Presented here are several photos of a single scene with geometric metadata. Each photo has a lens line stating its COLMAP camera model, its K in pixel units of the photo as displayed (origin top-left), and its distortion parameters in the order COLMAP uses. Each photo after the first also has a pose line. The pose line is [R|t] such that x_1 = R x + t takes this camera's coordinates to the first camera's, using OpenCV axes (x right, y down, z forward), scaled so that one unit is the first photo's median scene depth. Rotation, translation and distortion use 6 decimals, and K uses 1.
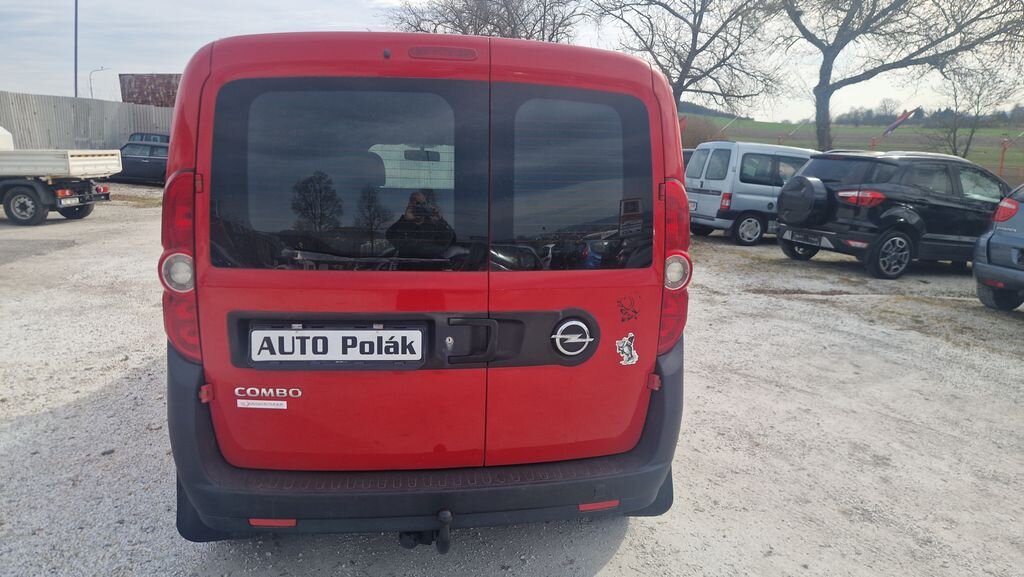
lens RADIAL K [[694.9, 0, 498.7], [0, 694.9, 290.2], [0, 0, 1]] dist [0.091259, -0.081004]
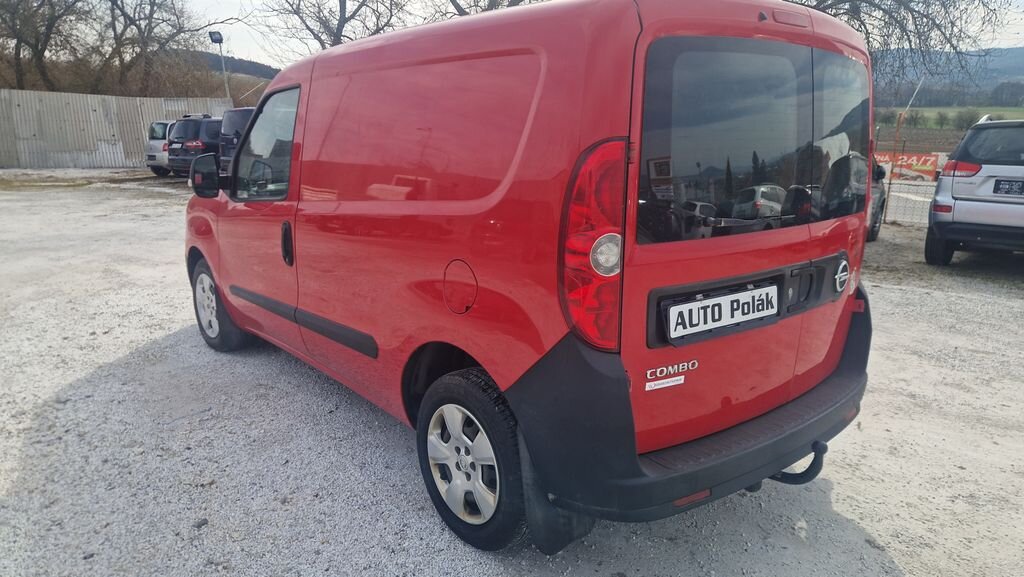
lens RADIAL K [[694.9, 0, 498.7], [0, 694.9, 290.2], [0, 0, 1]] dist [0.091259, -0.081004]
pose [[0.841591, -0.132148, 0.523700, -1.032592], [0.110312, 0.991224, 0.072848, -0.059563], [-0.528731, -0.003538, 0.848782, 0.315684]]
